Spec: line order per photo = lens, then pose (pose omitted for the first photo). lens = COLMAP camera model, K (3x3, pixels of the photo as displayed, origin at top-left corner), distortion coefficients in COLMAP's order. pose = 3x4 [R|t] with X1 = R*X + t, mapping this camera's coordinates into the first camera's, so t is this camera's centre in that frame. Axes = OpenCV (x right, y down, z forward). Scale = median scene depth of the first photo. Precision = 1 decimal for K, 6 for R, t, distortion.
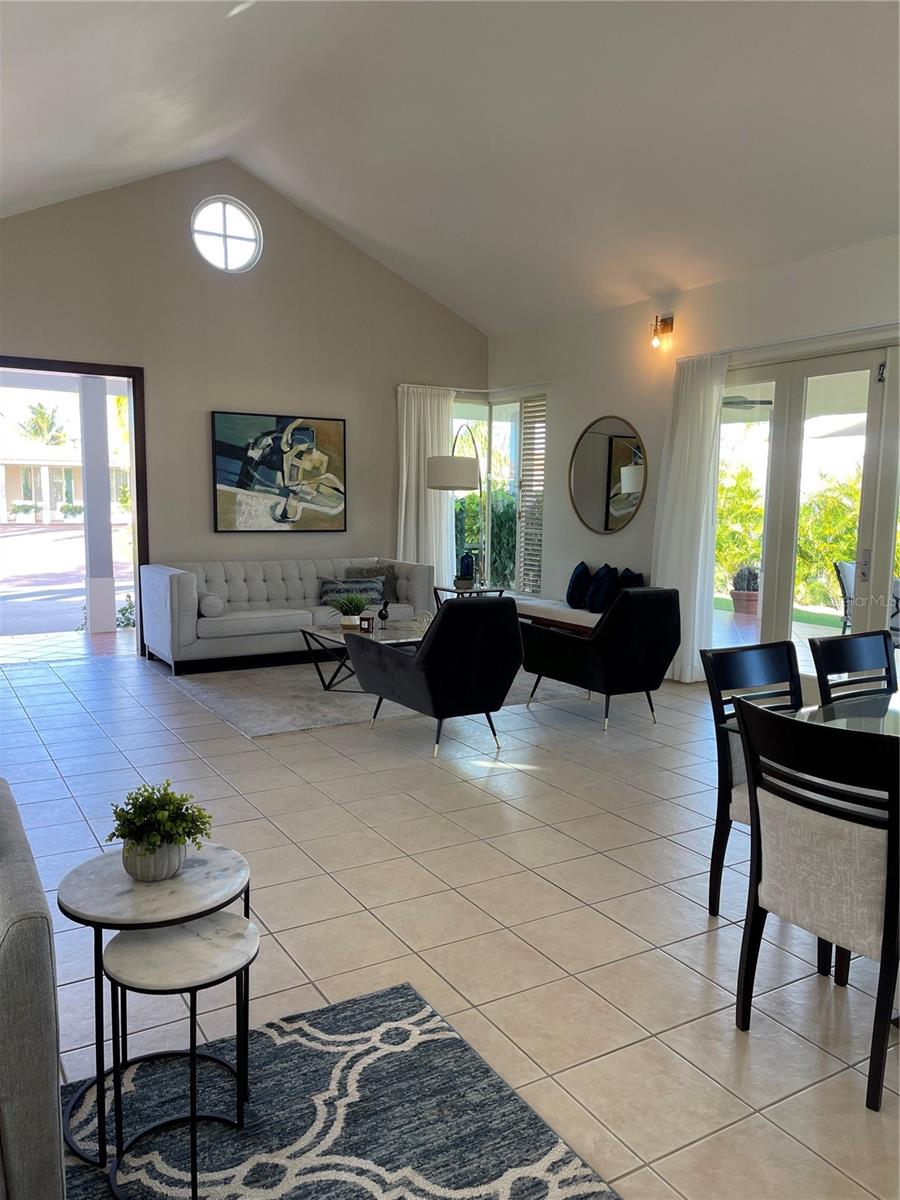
lens RADIAL K [[904.5, 0, 451.0], [0, 904.5, 611.4], [0, 0, 1]] dist [0.042435, -0.042292]
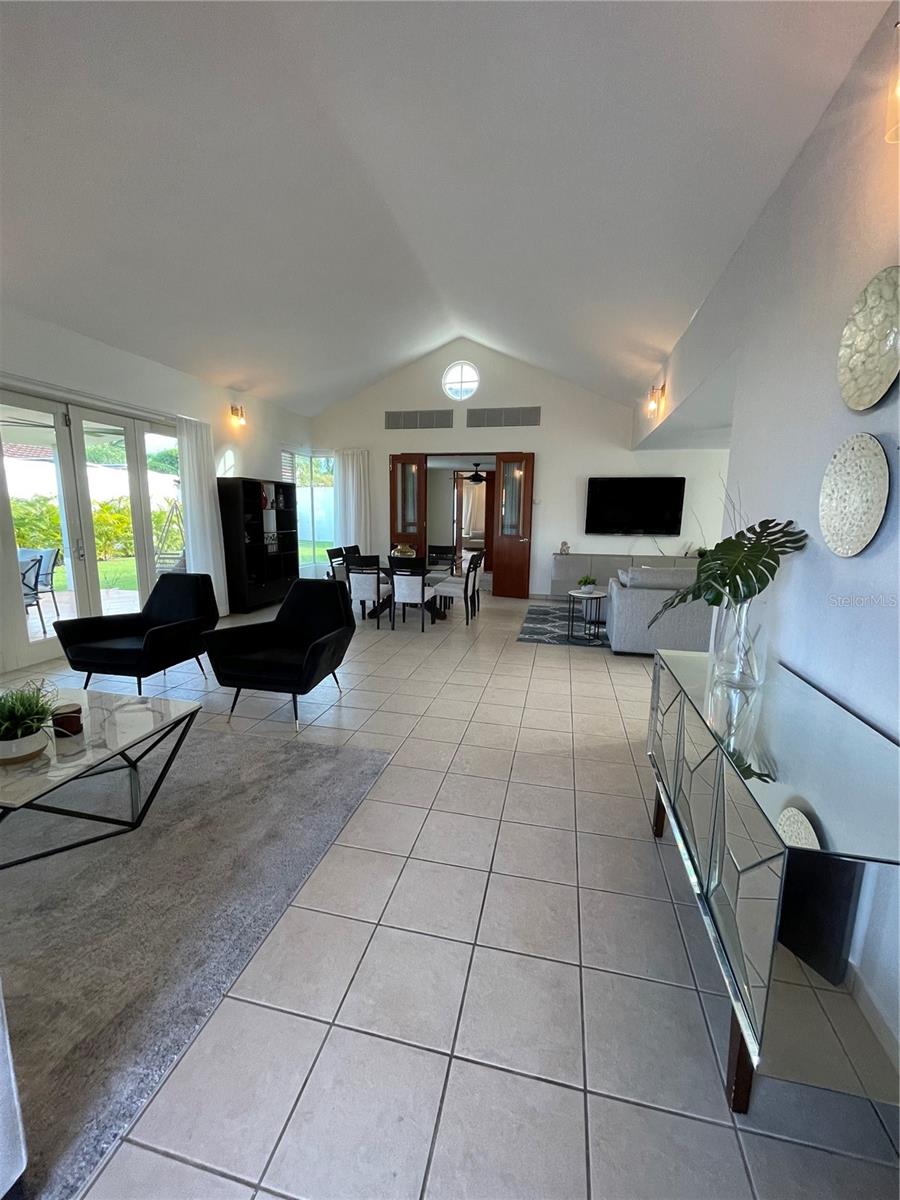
lens RADIAL K [[483.5, 0, 452.0], [0, 483.5, 591.5], [0, 0, 1]] dist [-0.003638, 0.001266]
pose [[-0.723661, -0.134630, 0.676897, -0.481141], [0.065769, 0.962873, 0.261822, -0.134987], [-0.687015, 0.233989, -0.687939, 1.015130]]
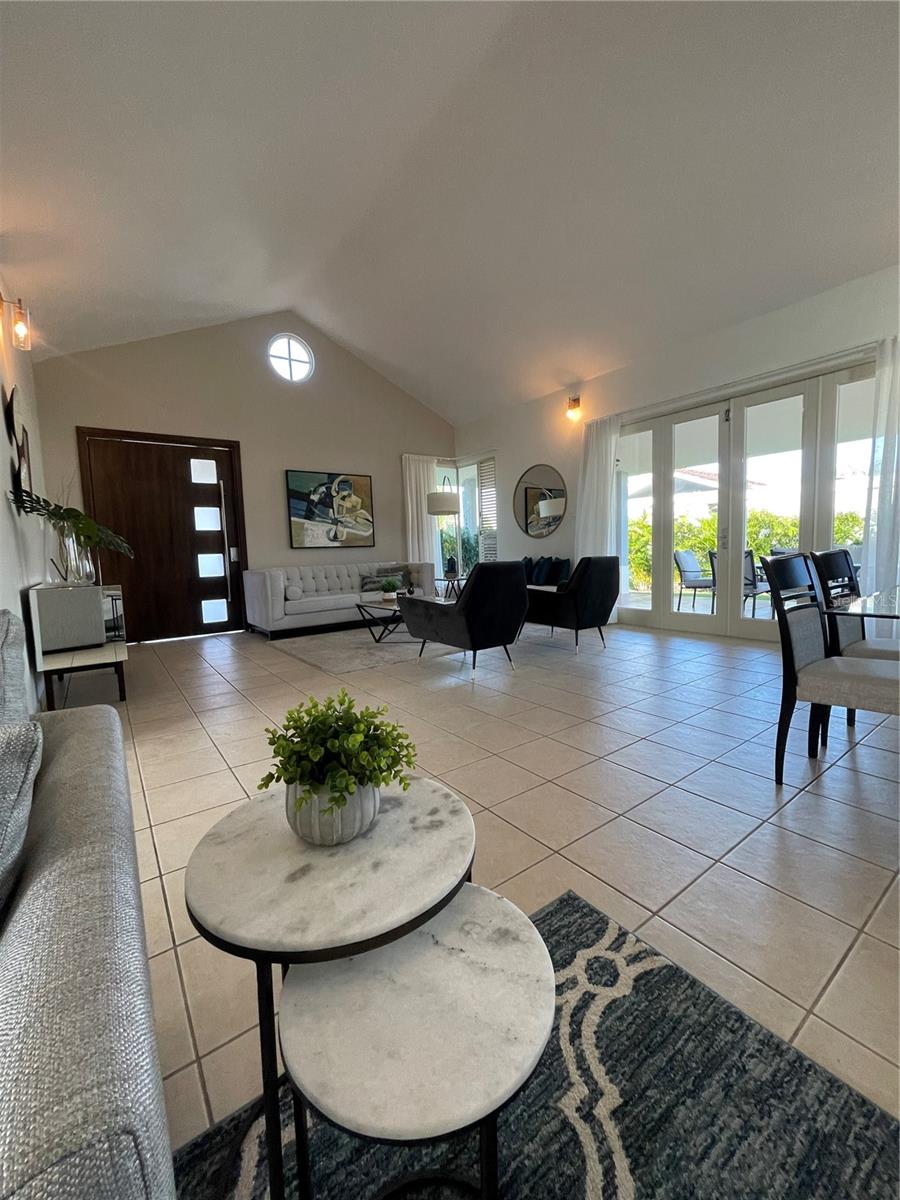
lens RADIAL K [[483.5, 0, 454.4], [0, 483.5, 596.2], [0, 0, 1]] dist [-0.003638, 0.001266]
pose [[0.993969, -0.055158, 0.094784, -0.080716], [0.058199, 0.997865, -0.029619, 0.040823], [-0.092947, 0.034957, 0.995057, 0.194334]]
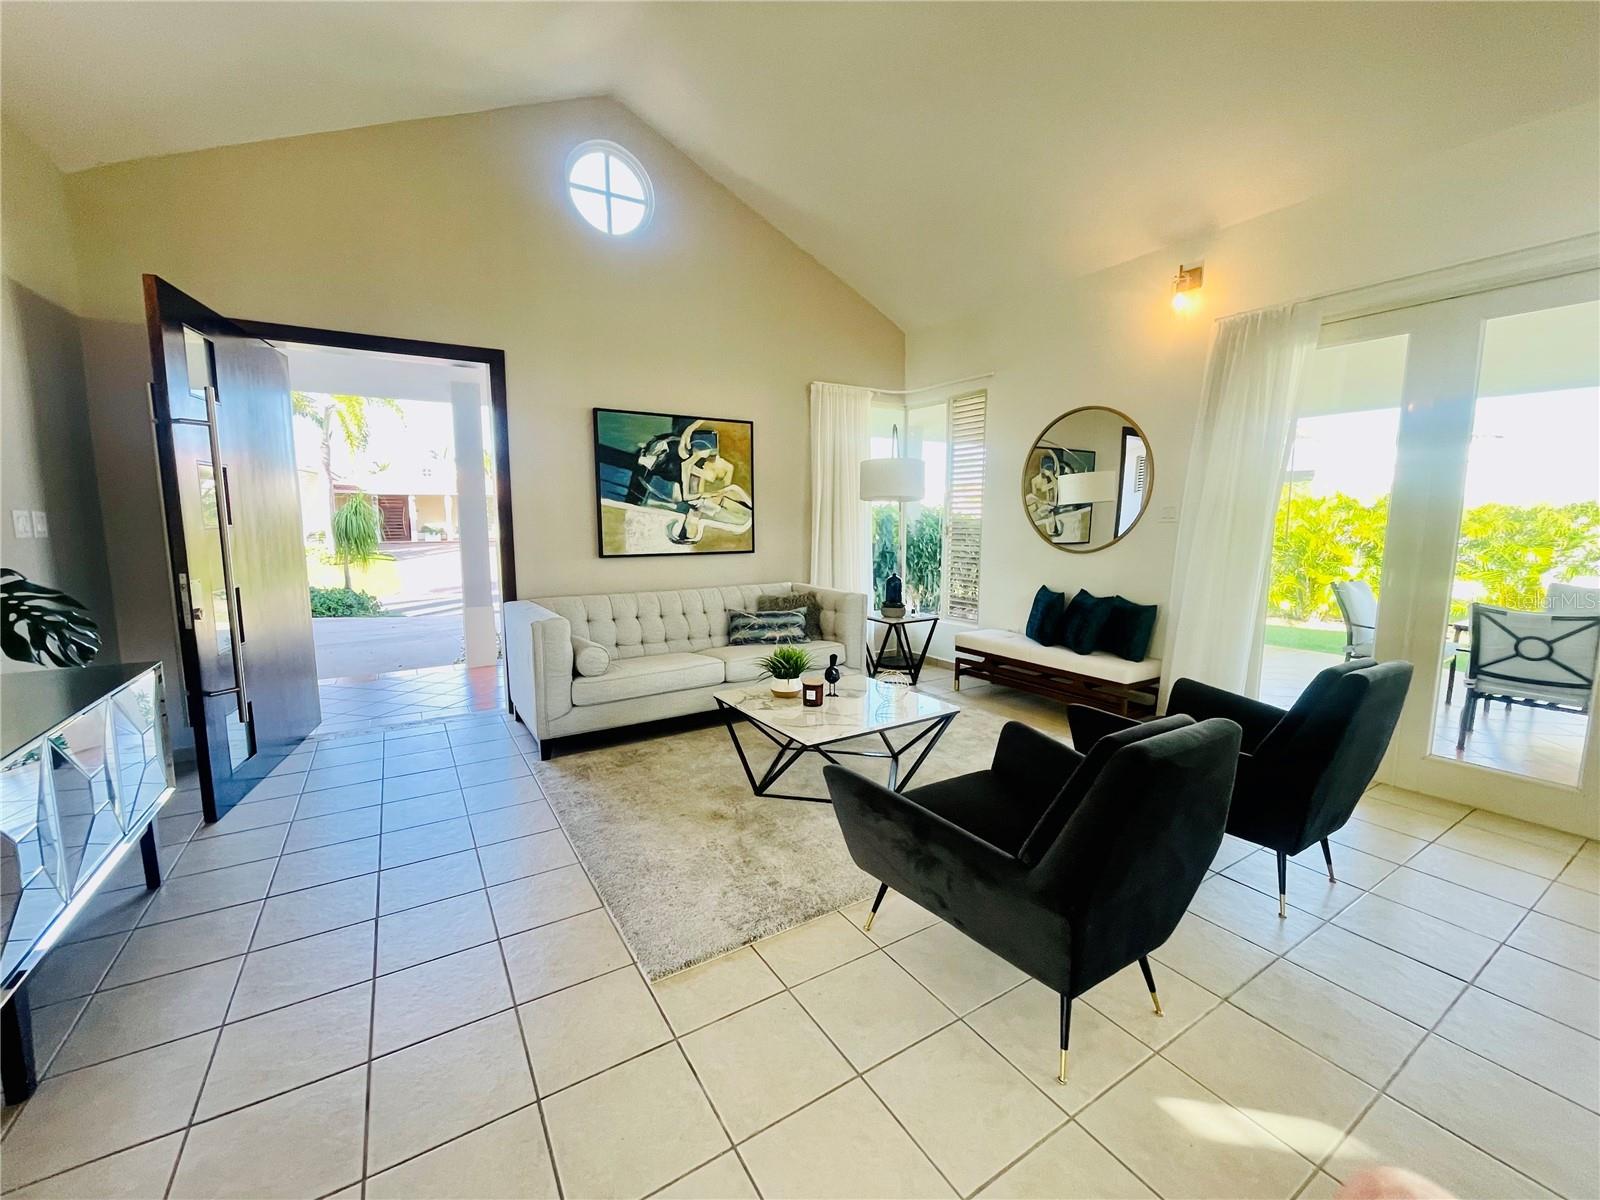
lens RADIAL K [[644.7, 0, 795.0], [0, 644.7, 594.8], [0, 0, 1]] dist [-0.003638, 0.001266]
pose [[0.999805, -0.015011, 0.012795, -0.111006], [0.015049, 0.999883, -0.002858, -0.059291], [-0.012750, 0.003050, 0.999914, 0.502806]]
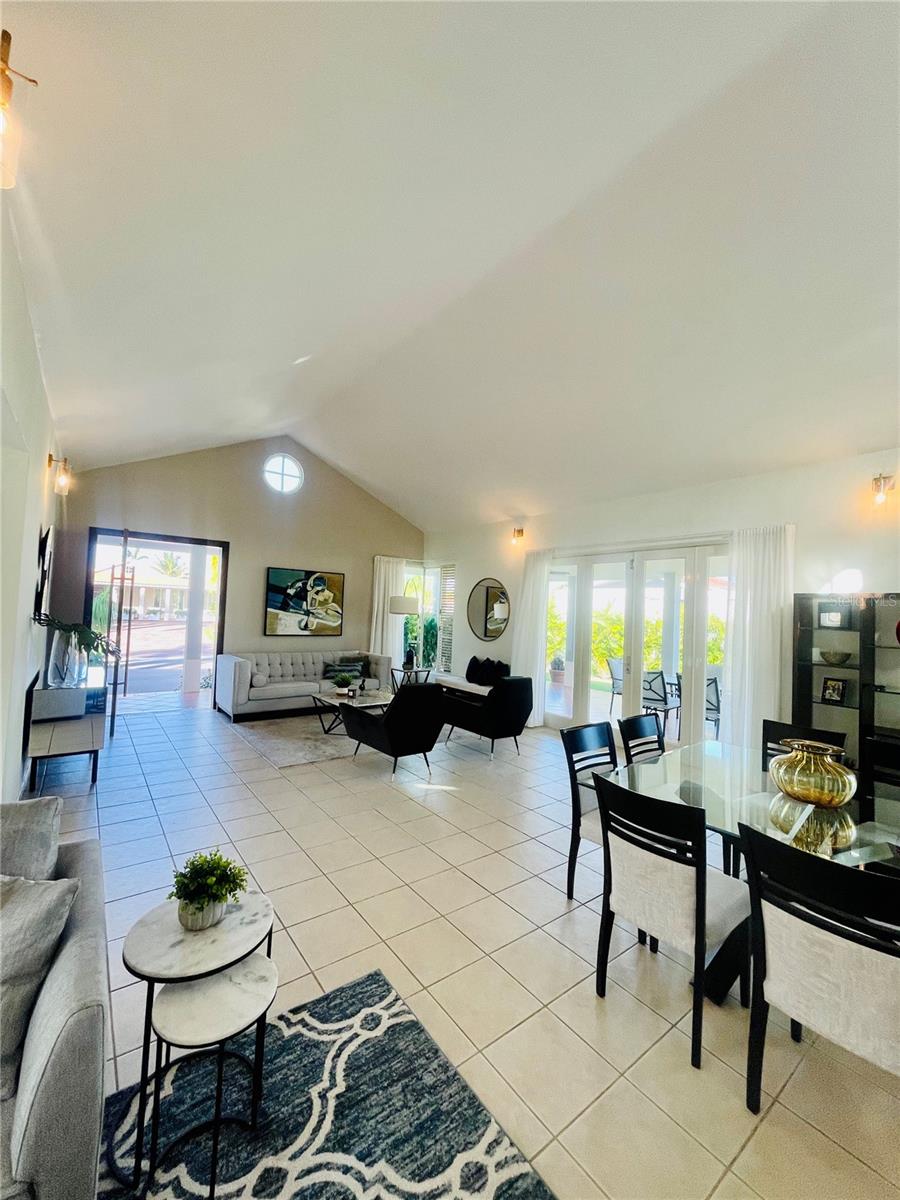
lens RADIAL K [[483.5, 0, 454.3], [0, 483.5, 595.5], [0, 0, 1]] dist [-0.003638, 0.001266]
pose [[0.992406, 0.032710, 0.118580, -0.015383], [-0.013764, 0.987471, -0.157197, -0.027138], [-0.122236, 0.154371, 0.980422, 0.050441]]
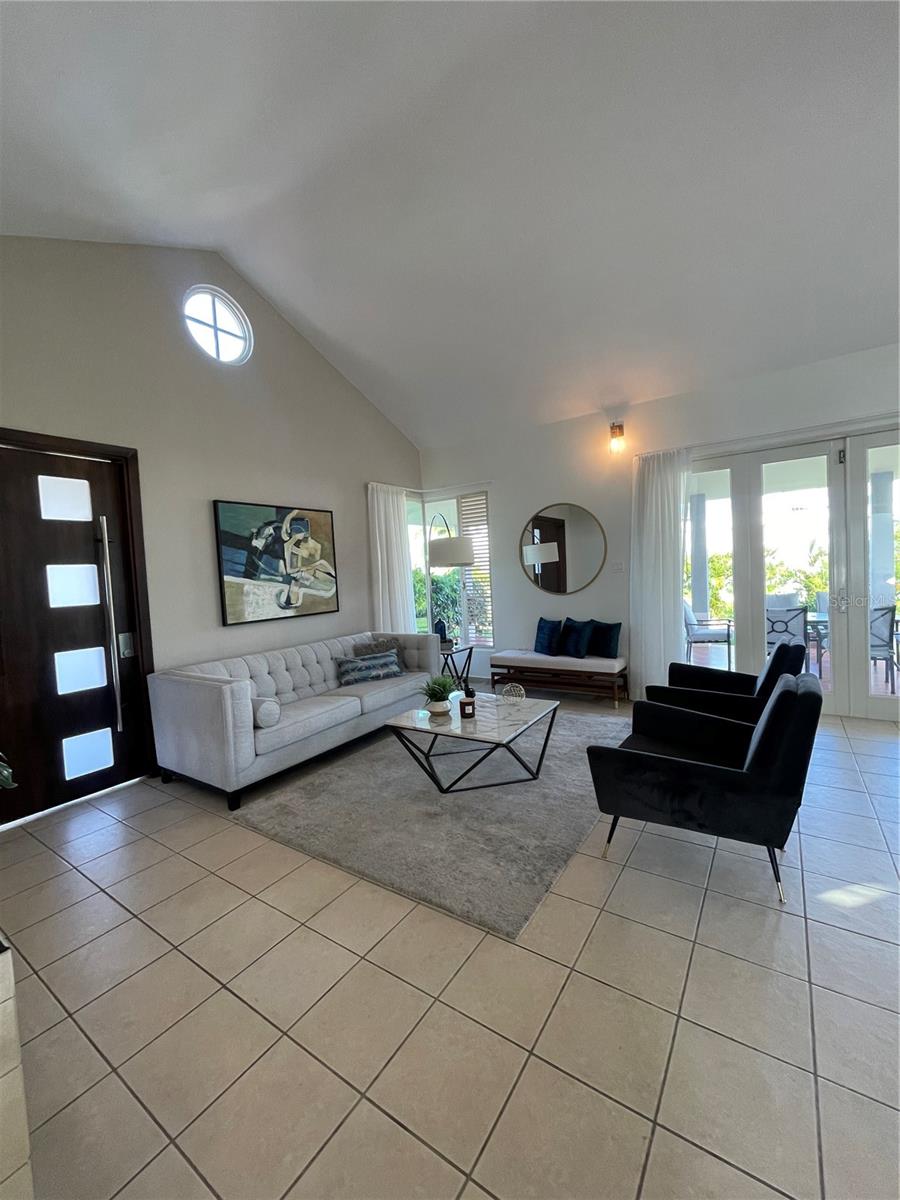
lens RADIAL K [[483.5, 0, 449.8], [0, 483.5, 593.5], [0, 0, 1]] dist [-0.003638, 0.001266]
pose [[0.905231, -0.079709, 0.417377, -0.306872], [0.116784, 0.991092, -0.064013, -0.073387], [-0.408556, 0.106689, 0.906476, 0.533109]]
